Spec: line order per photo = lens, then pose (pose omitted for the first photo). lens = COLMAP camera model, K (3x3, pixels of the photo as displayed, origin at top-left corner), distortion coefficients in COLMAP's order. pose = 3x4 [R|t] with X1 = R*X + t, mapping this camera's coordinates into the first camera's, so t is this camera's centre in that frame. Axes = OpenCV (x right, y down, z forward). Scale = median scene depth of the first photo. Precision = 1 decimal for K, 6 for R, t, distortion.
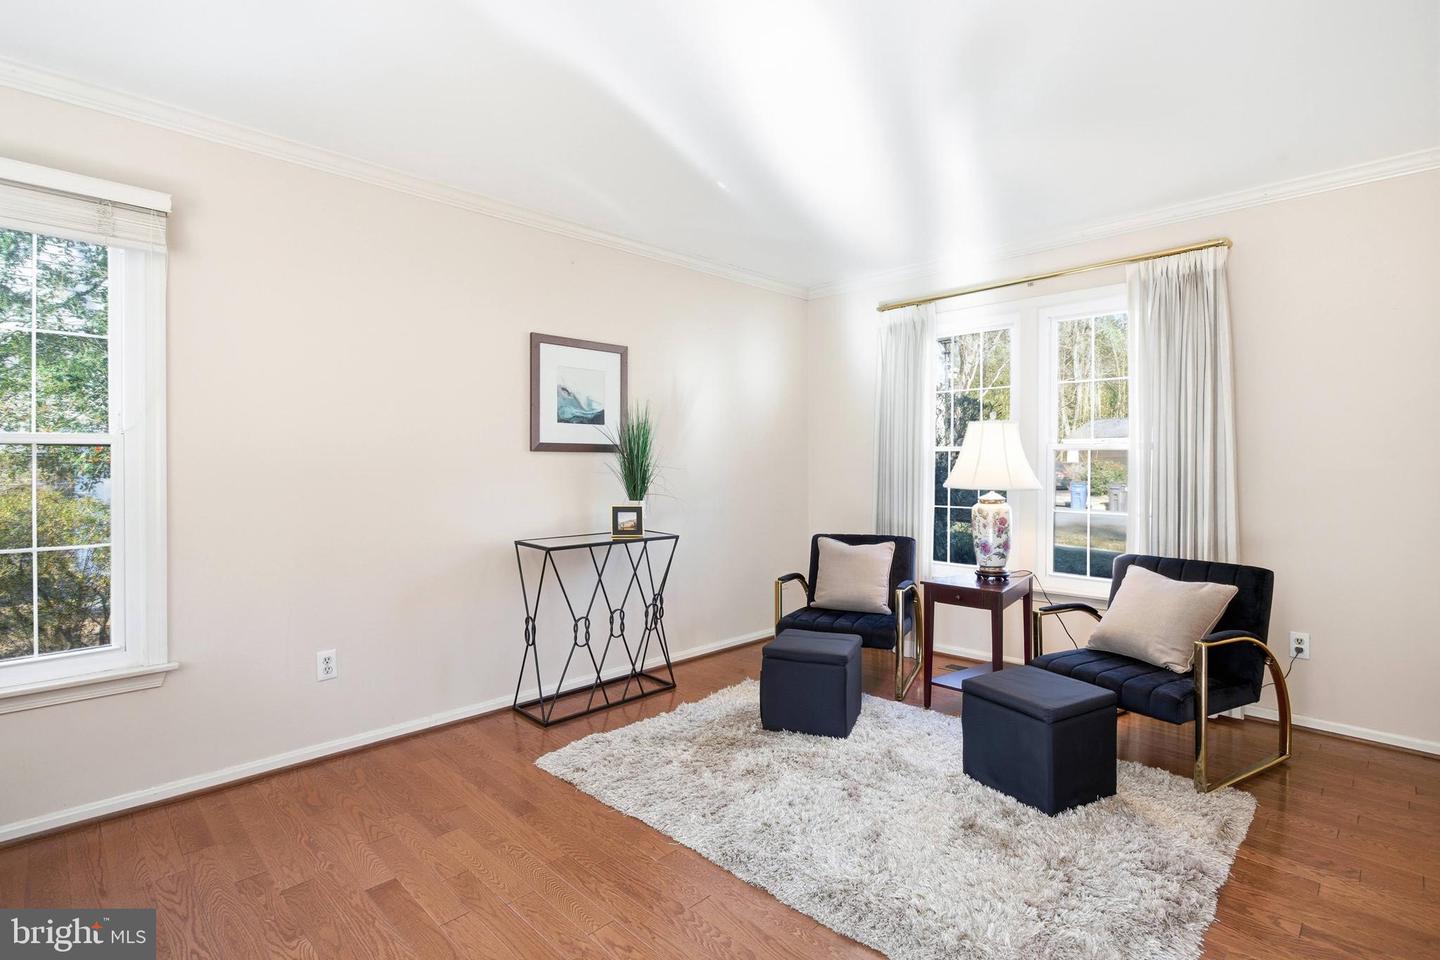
lens RADIAL K [[710.2, 0, 720.0], [0, 710.2, 480.0], [0, 0, 1]] dist [0.000495, 0.000248]
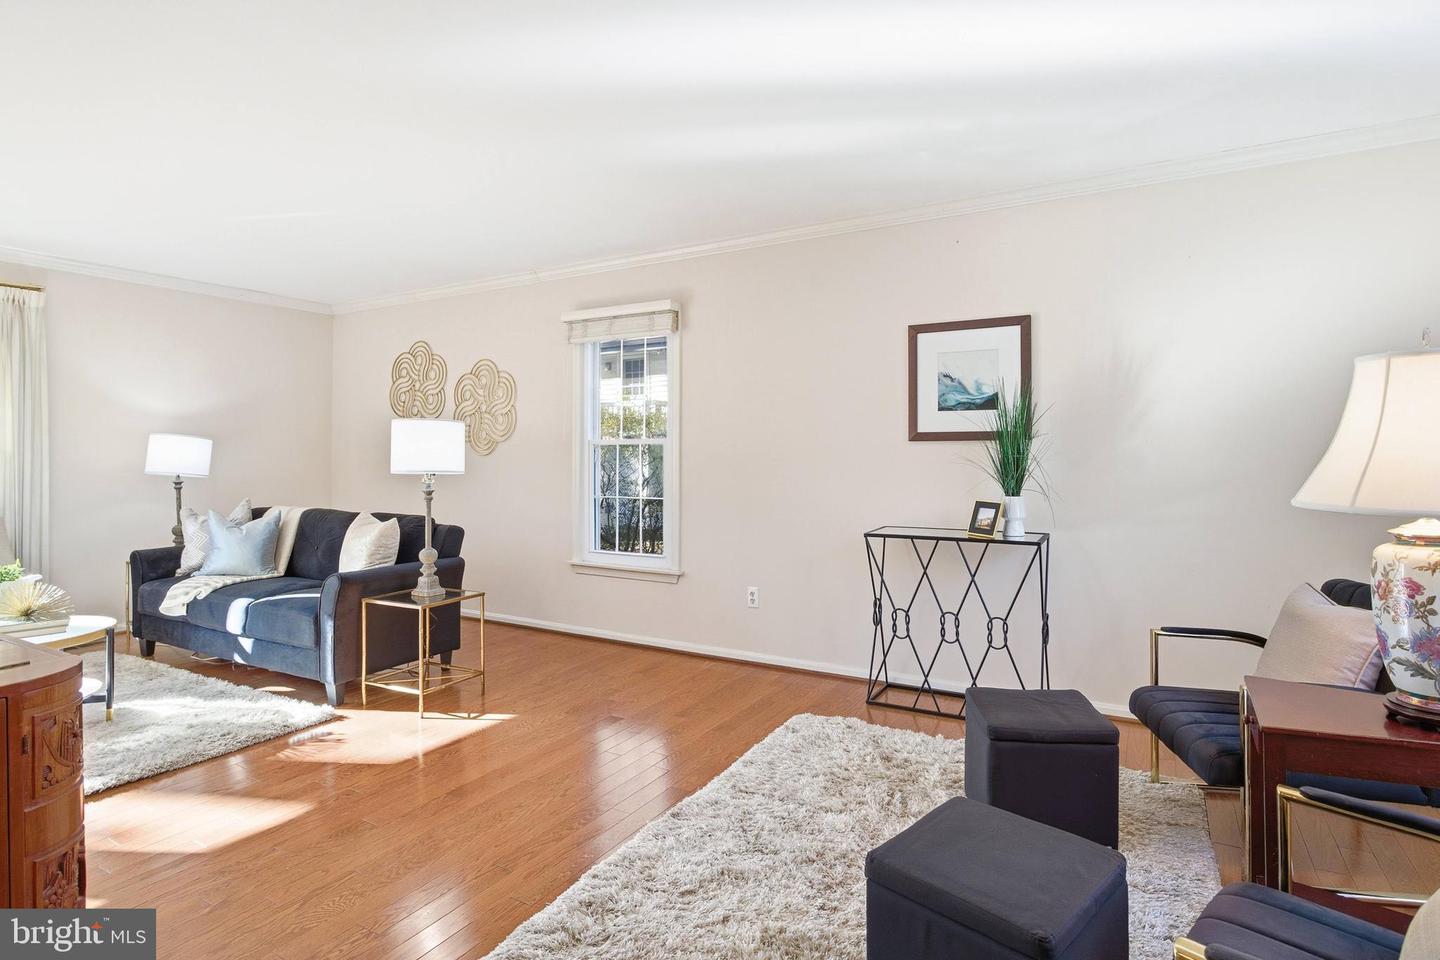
lens RADIAL K [[742.8, 0, 721.3], [0, 742.8, 459.5], [0, 0, 1]] dist [-0.000441, -0.000019]
pose [[0.242549, 0.003545, -0.970133, 0.700937], [-0.019642, 0.999806, -0.001257, -0.007304], [0.969940, 0.019361, 0.242571, 0.473610]]
